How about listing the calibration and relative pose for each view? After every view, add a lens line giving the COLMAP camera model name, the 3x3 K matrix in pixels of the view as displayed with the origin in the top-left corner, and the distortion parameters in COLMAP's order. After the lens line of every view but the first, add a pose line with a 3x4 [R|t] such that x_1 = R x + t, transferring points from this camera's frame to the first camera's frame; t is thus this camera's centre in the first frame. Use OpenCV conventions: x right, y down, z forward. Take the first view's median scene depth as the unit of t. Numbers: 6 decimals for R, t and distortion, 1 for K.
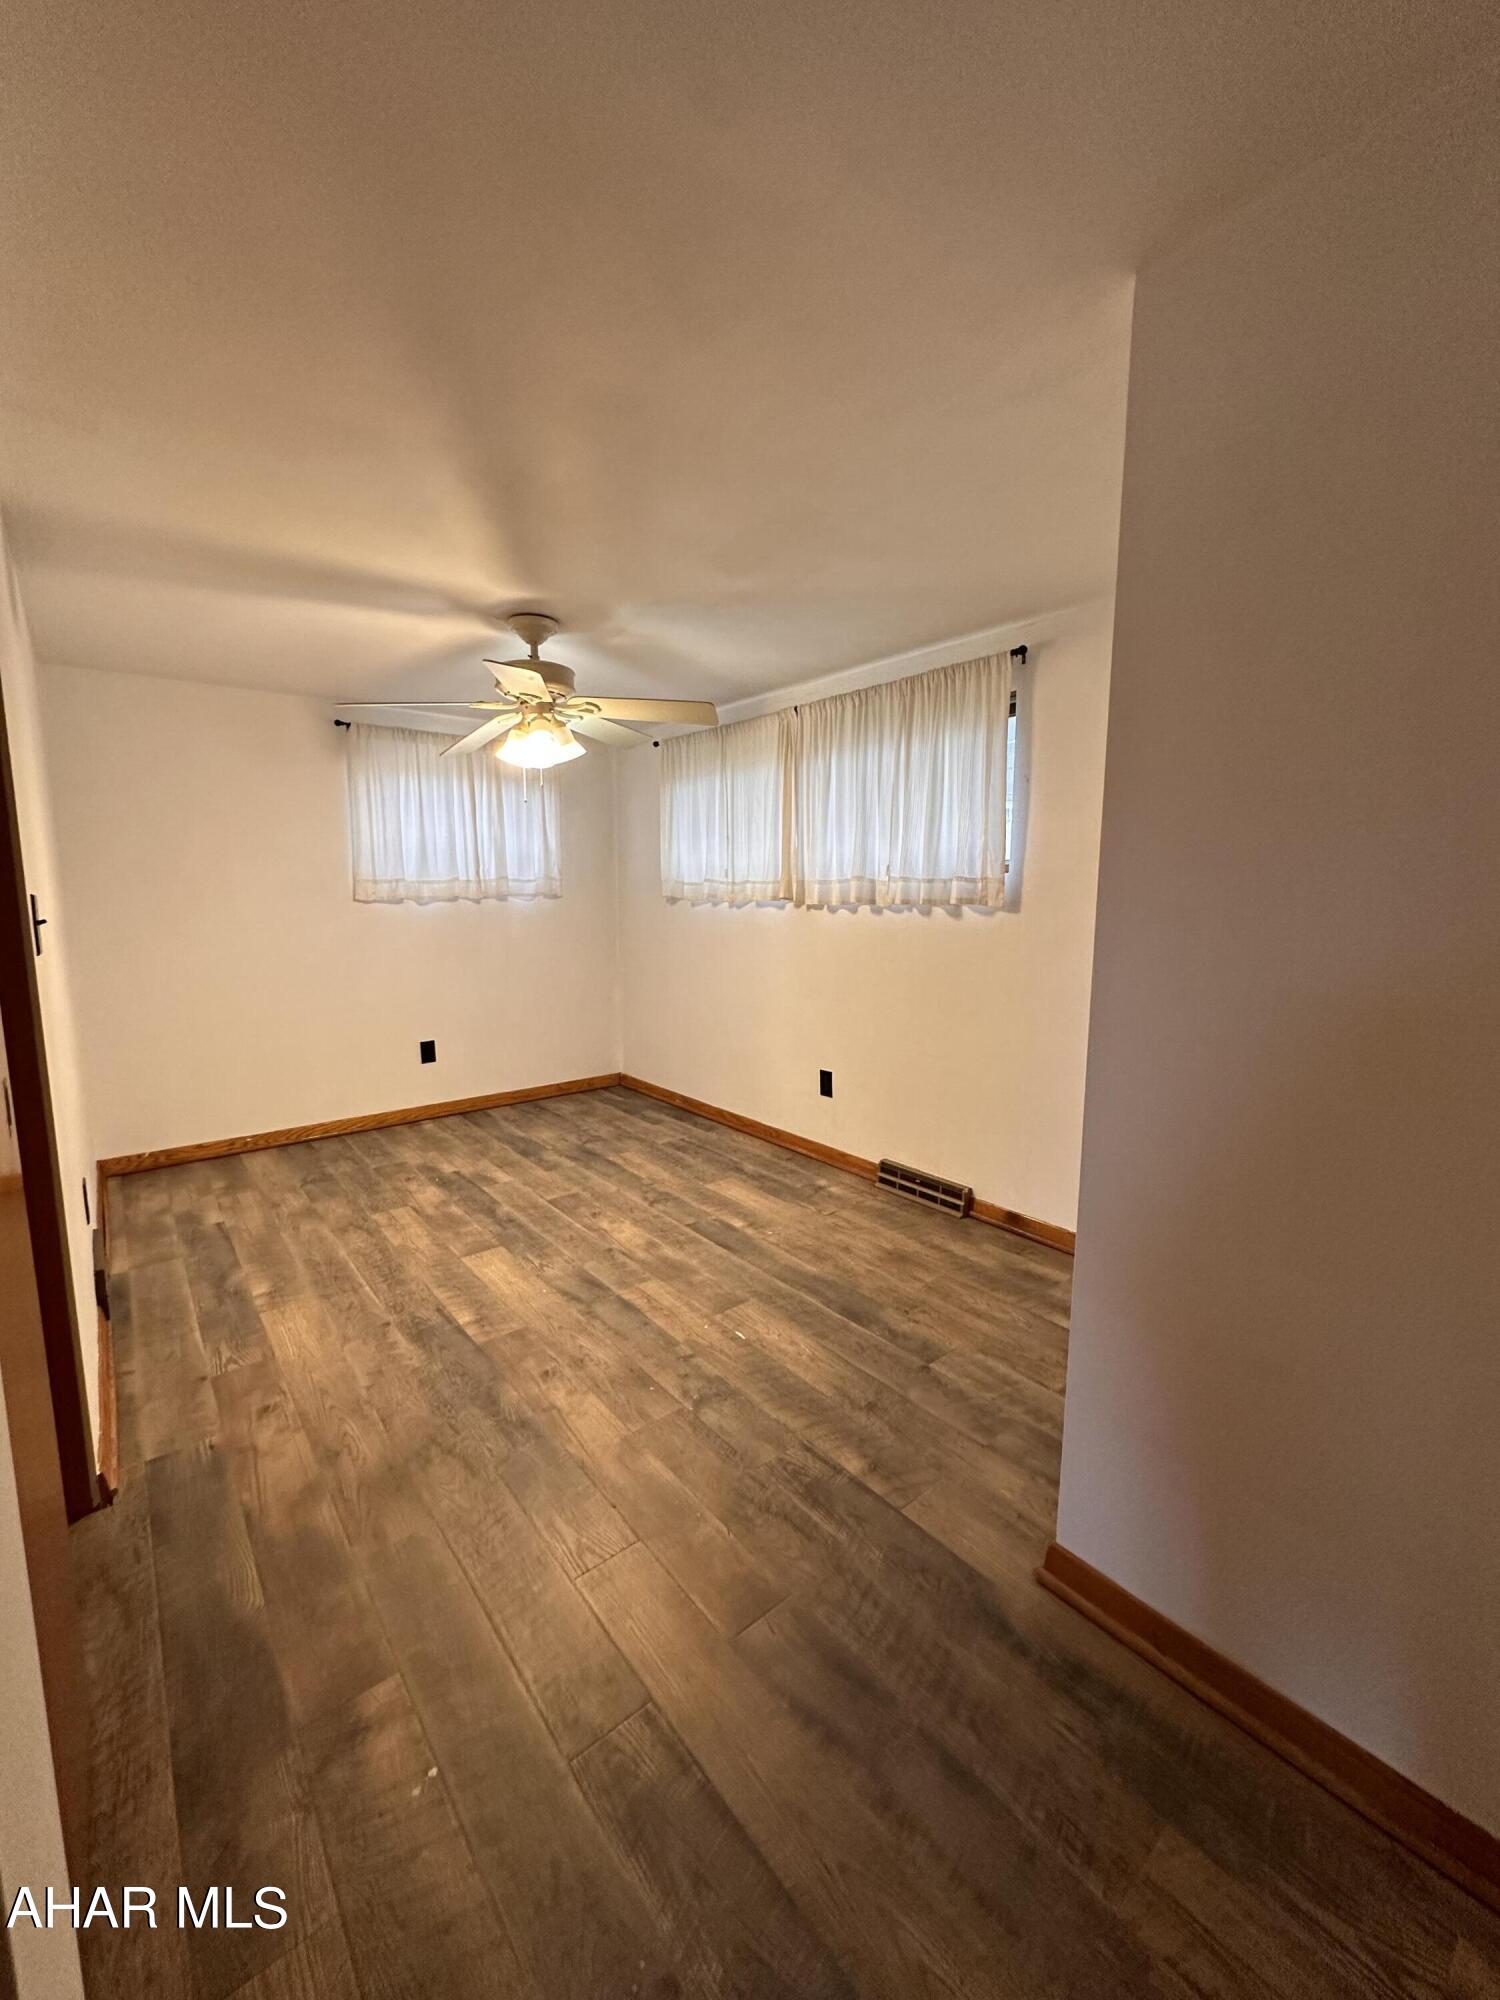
lens RADIAL K [[795.0, 0, 748.1], [0, 795.0, 1000.0], [0, 0, 1]] dist [-0.003777, 0.000883]
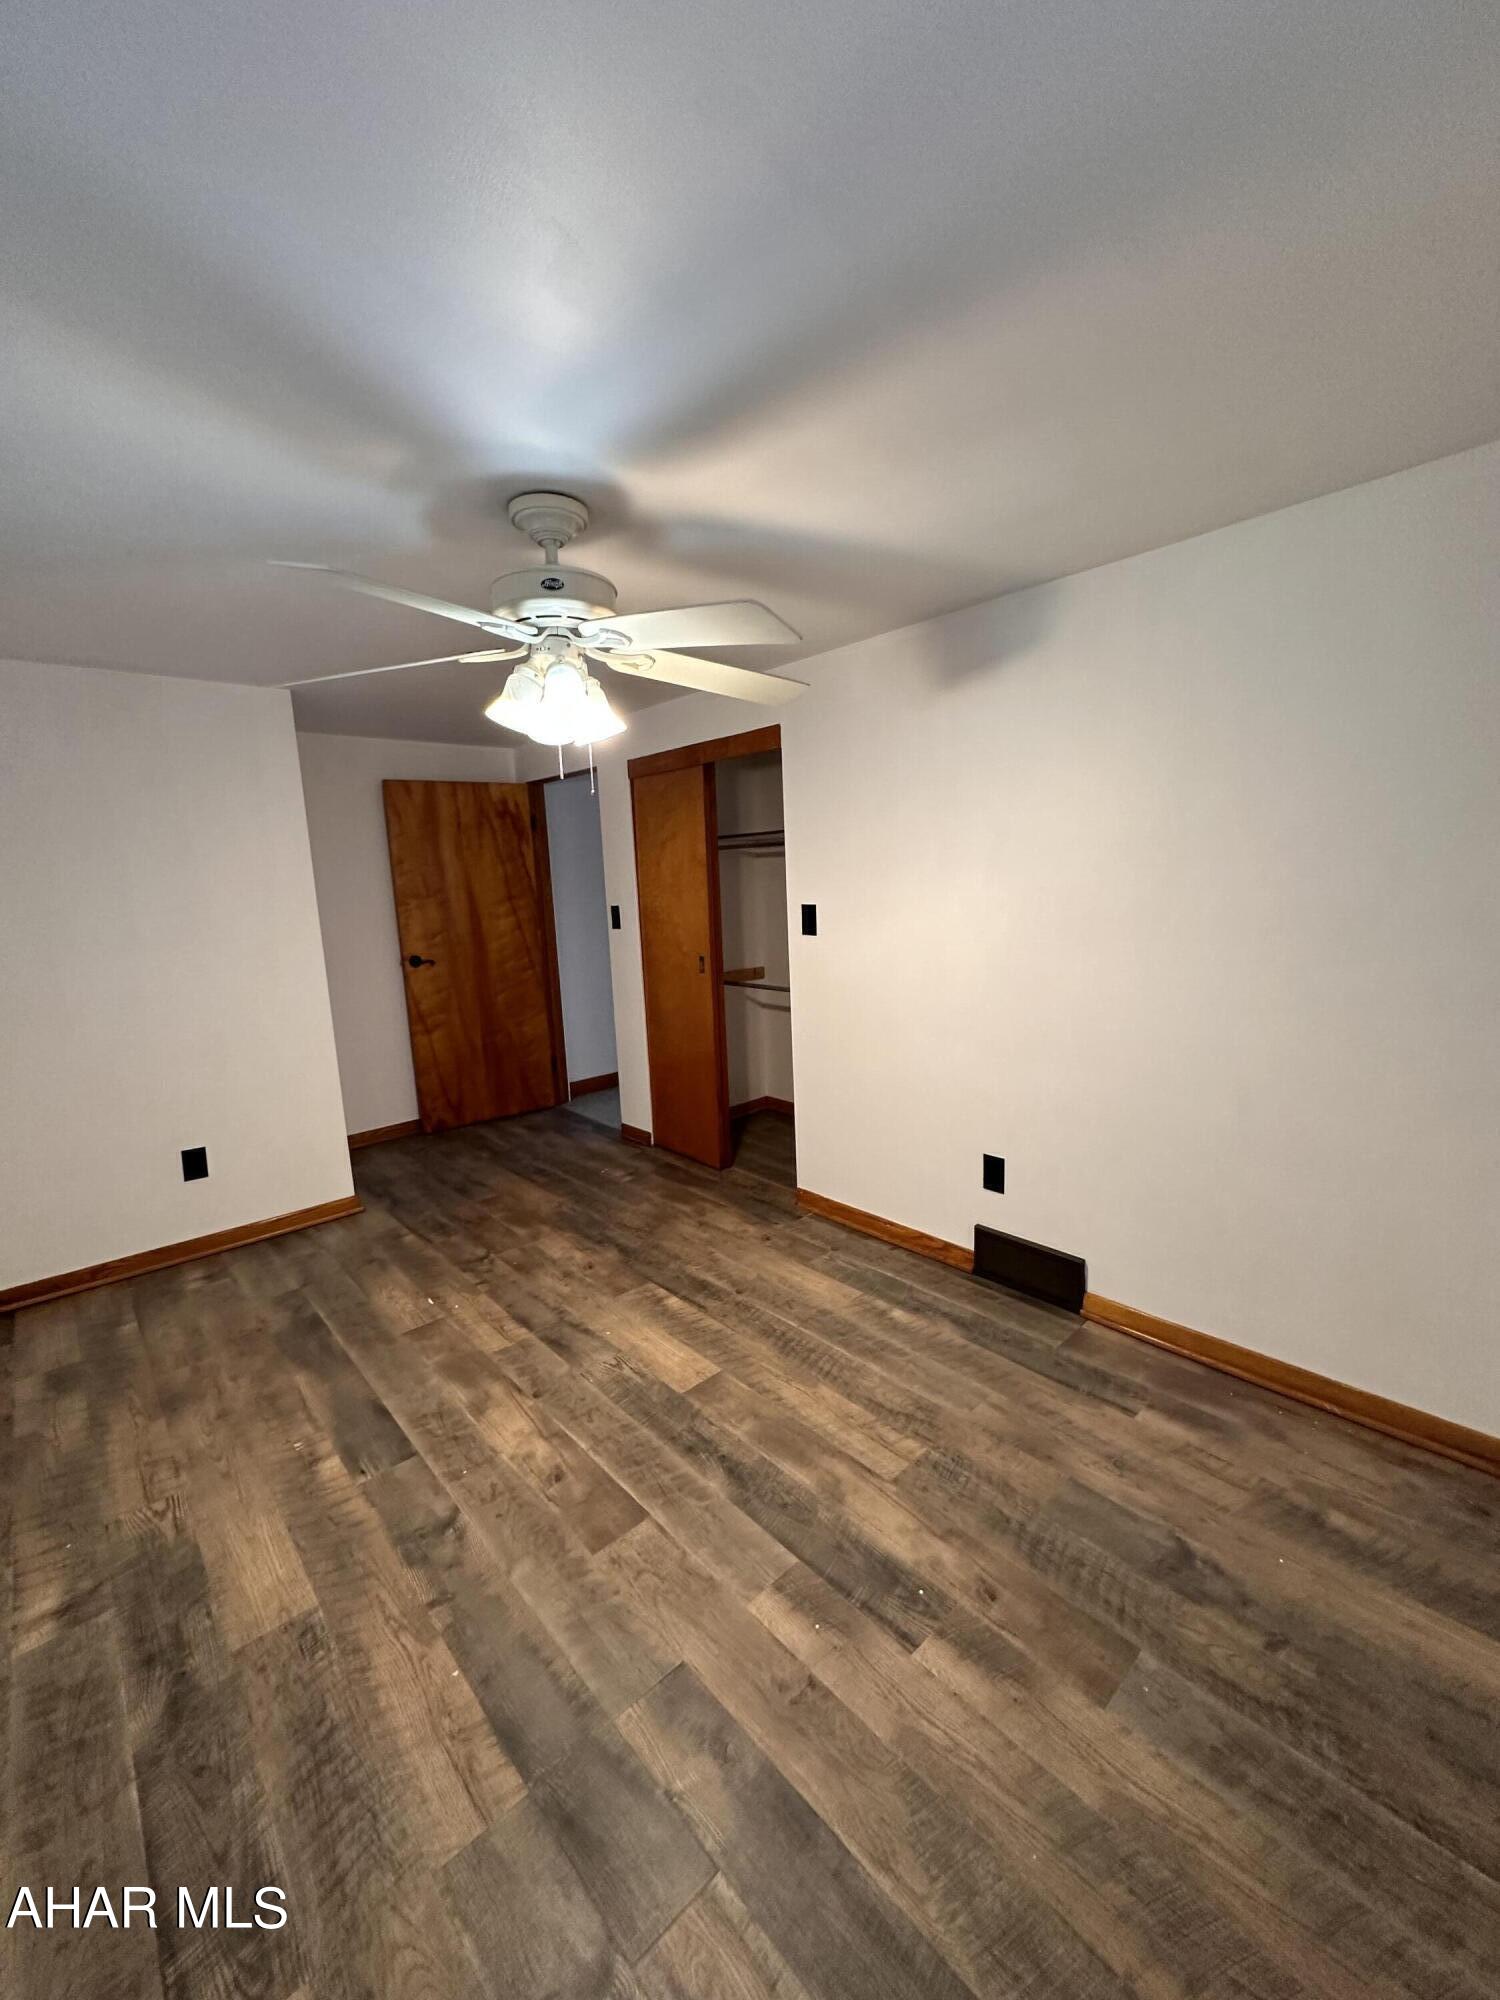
lens RADIAL K [[795.0, 0, 755.8], [0, 795.0, 998.8], [0, 0, 1]] dist [-0.003777, 0.000883]
pose [[-0.997271, 0.048386, -0.055770, -0.371892], [0.030098, 0.956146, 0.291339, -0.280302], [0.067421, 0.288866, -0.954993, 1.683140]]
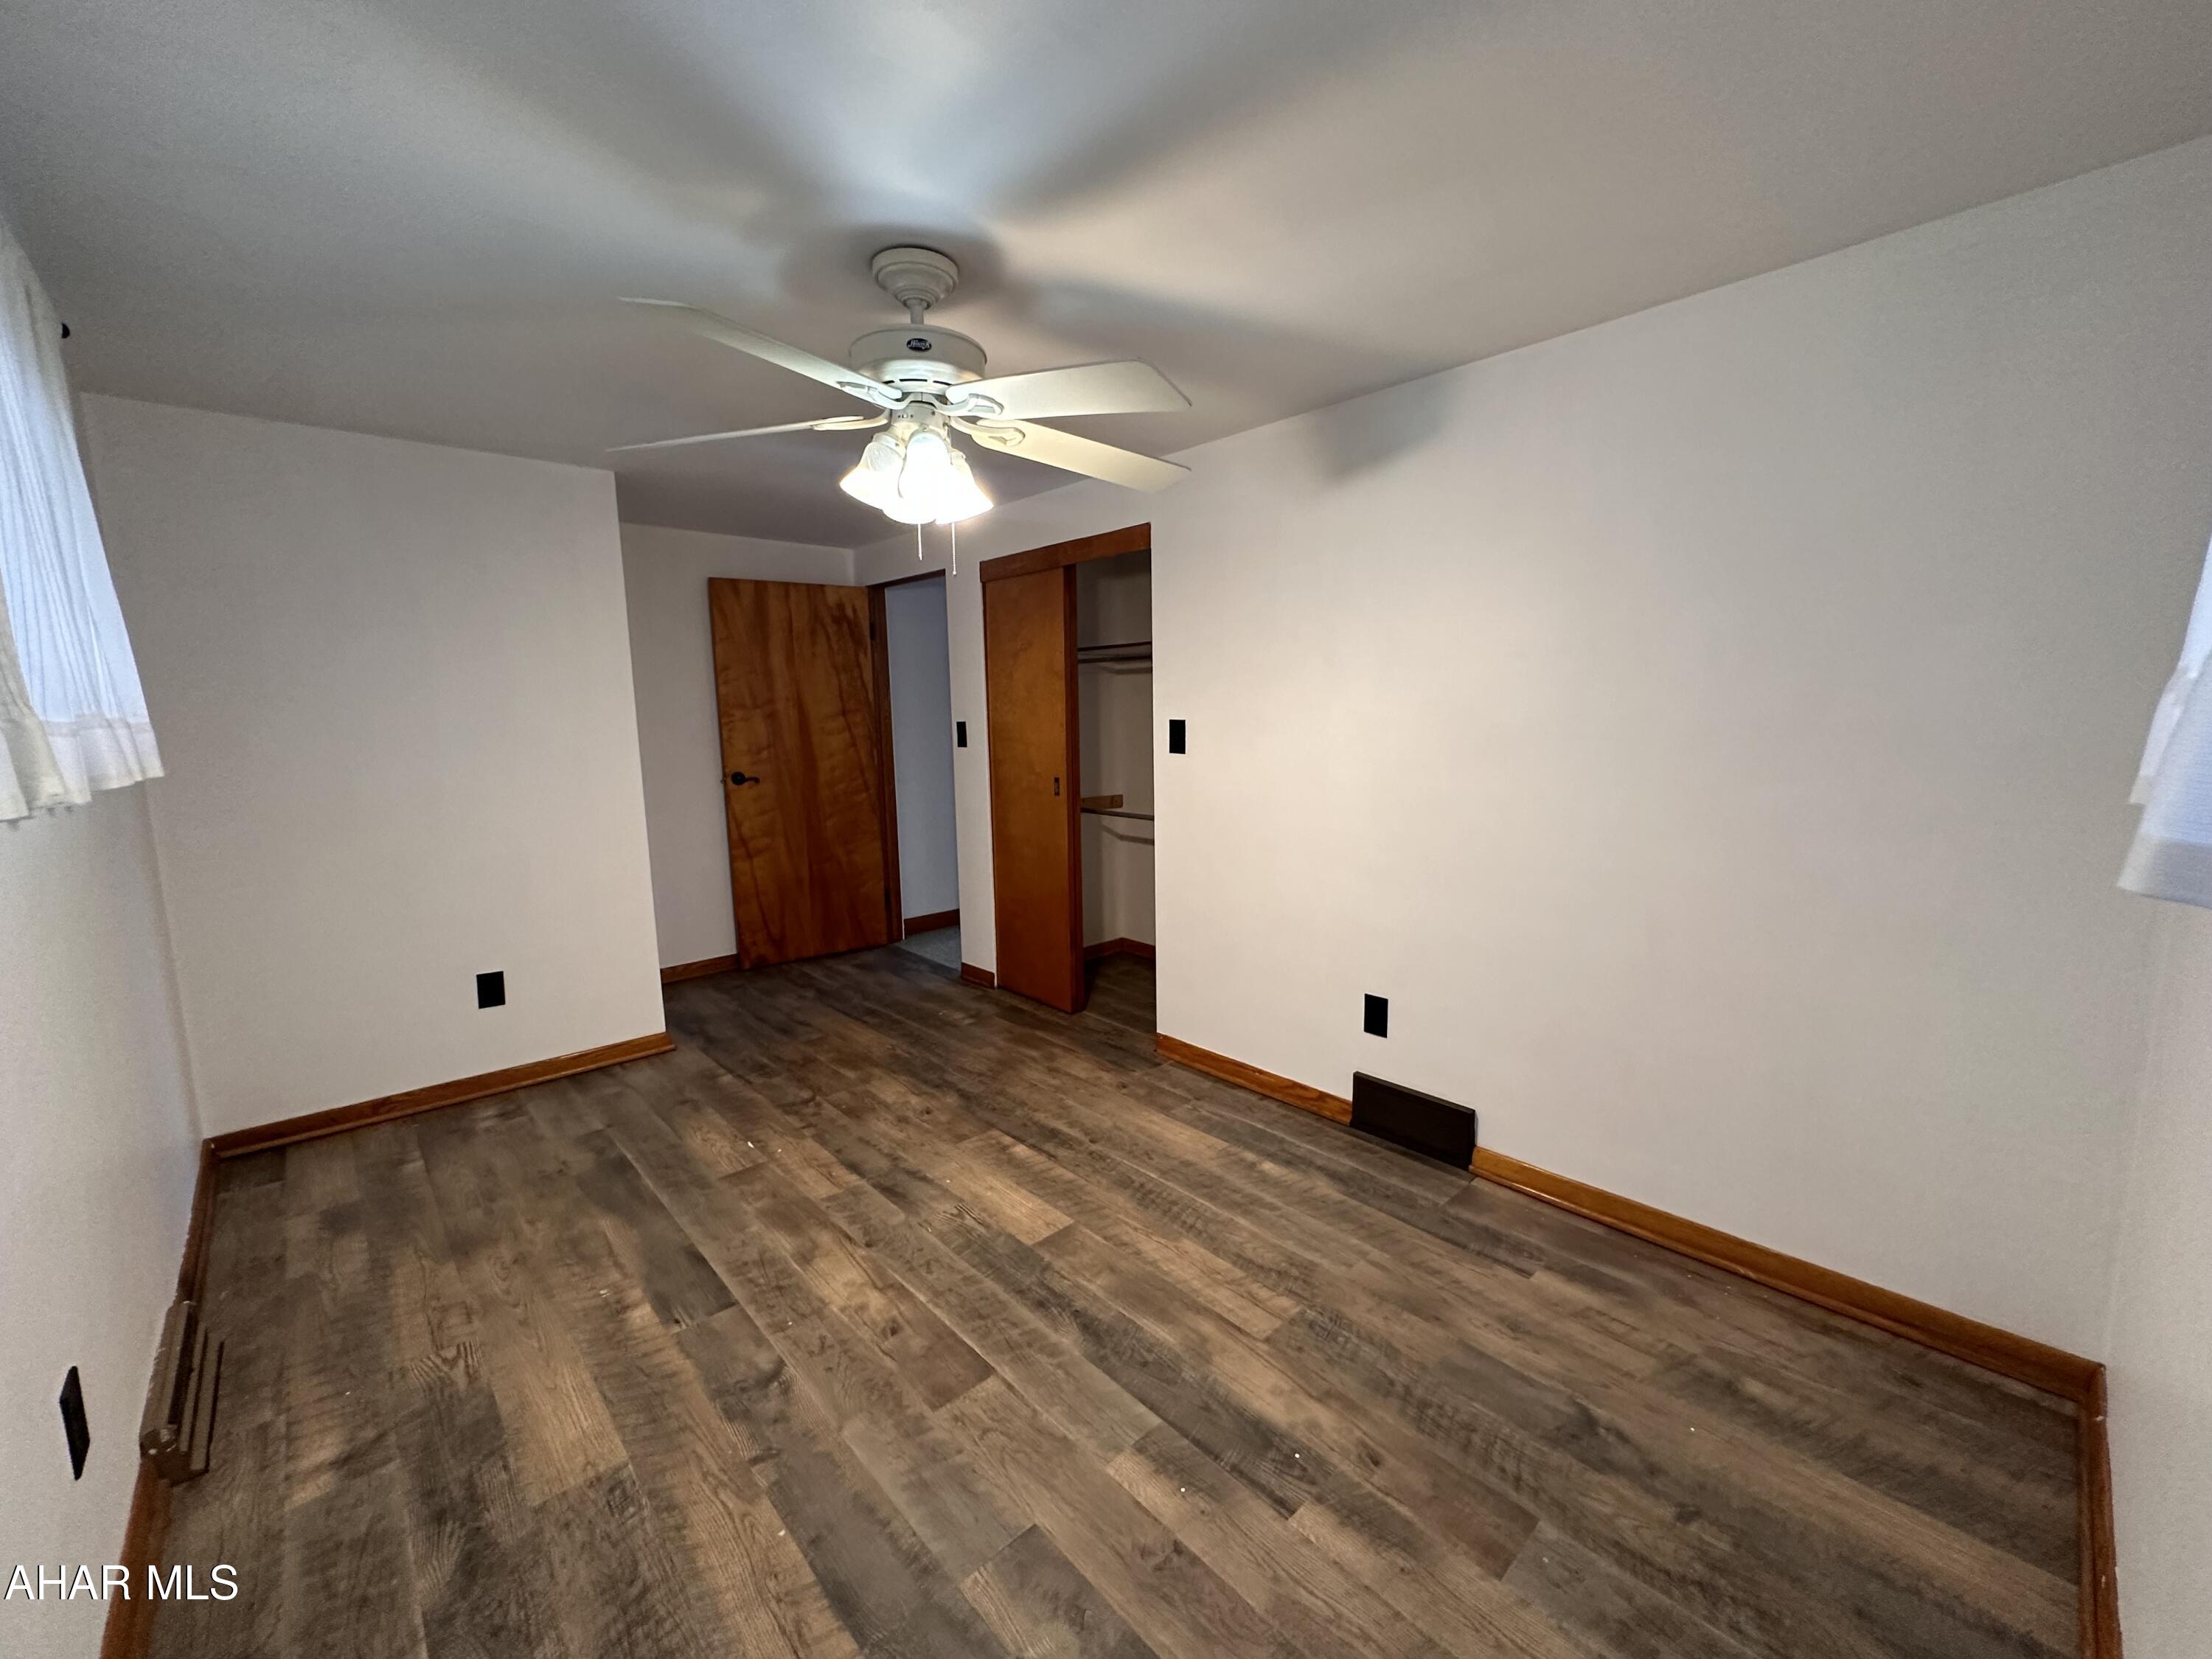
lens RADIAL K [[879.2, 0, 1110.9], [0, 879.2, 829.7], [0, 0, 1]] dist [-0.003777, 0.000883]
pose [[-0.997628, 0.024632, -0.064274, -0.354001], [0.006122, 0.961830, 0.273580, -0.252427], [0.068560, 0.272538, -0.959699, 1.698467]]
